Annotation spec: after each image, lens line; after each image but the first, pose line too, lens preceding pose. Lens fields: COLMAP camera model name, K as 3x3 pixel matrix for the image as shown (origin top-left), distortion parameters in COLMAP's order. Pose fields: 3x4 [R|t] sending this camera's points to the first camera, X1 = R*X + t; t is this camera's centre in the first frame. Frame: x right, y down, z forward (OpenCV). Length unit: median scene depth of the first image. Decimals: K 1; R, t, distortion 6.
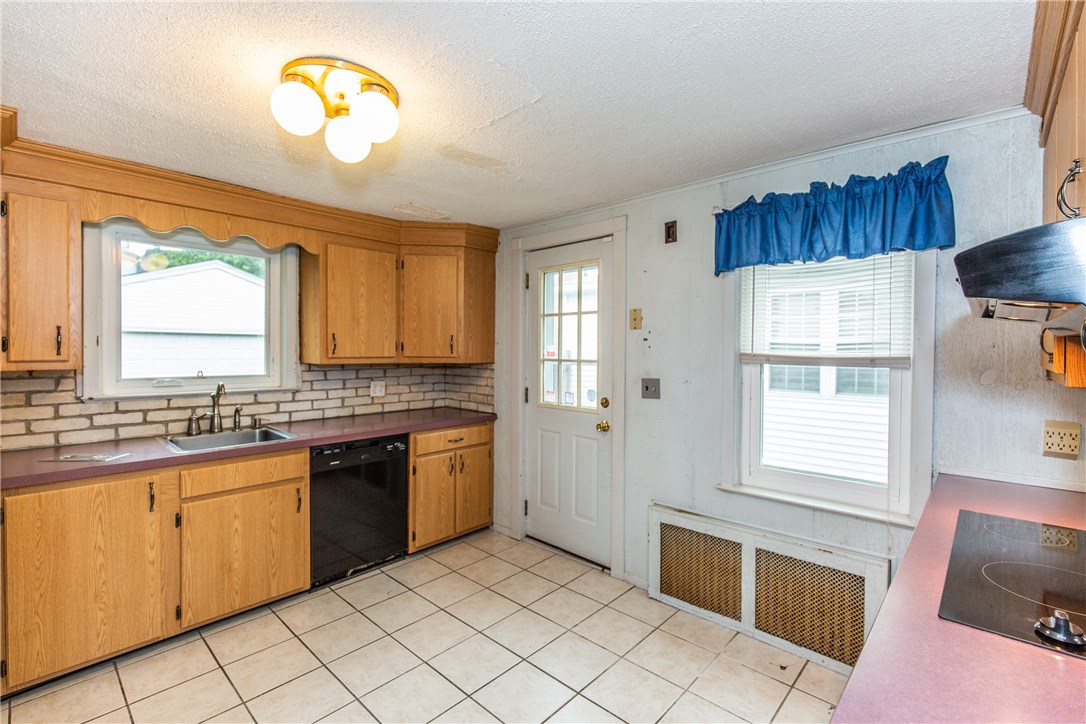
lens RADIAL K [[486.0, 0, 544.7], [0, 486.0, 359.5], [0, 0, 1]] dist [0.003509, -0.000230]
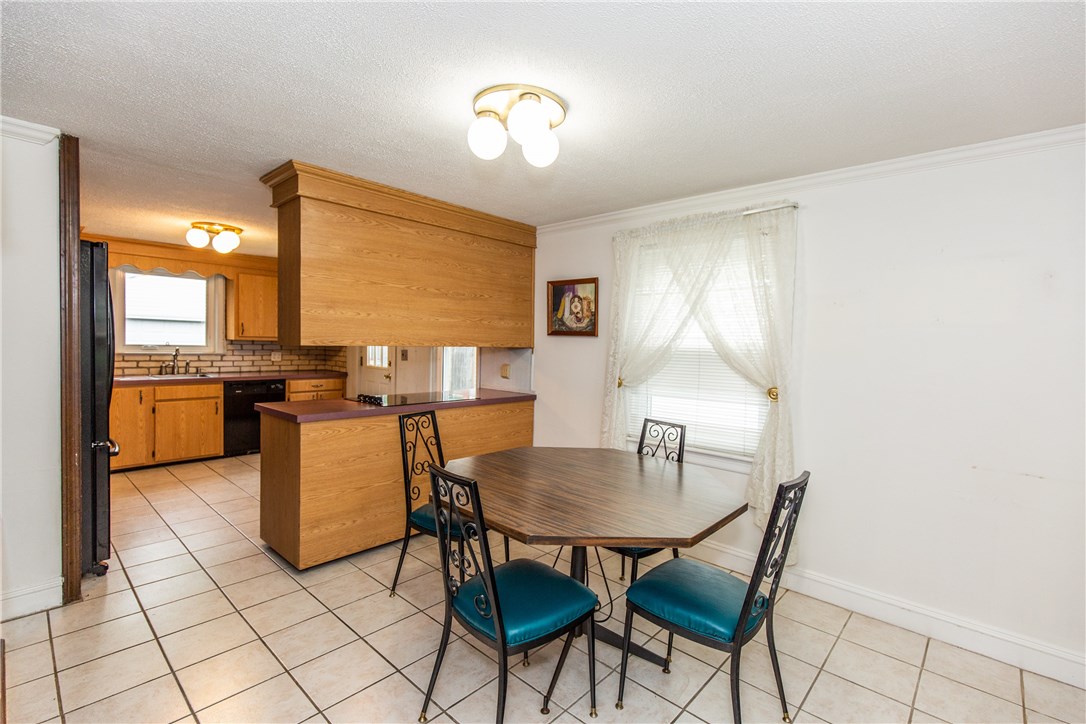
lens RADIAL K [[486.0, 0, 541.3], [0, 486.0, 359.9], [0, 0, 1]] dist [0.003509, -0.000230]
pose [[0.999768, 0.018484, 0.011052, 0.668144], [-0.018655, 0.999705, 0.015533, 0.034599], [-0.010762, -0.015735, 0.999818, -0.835441]]
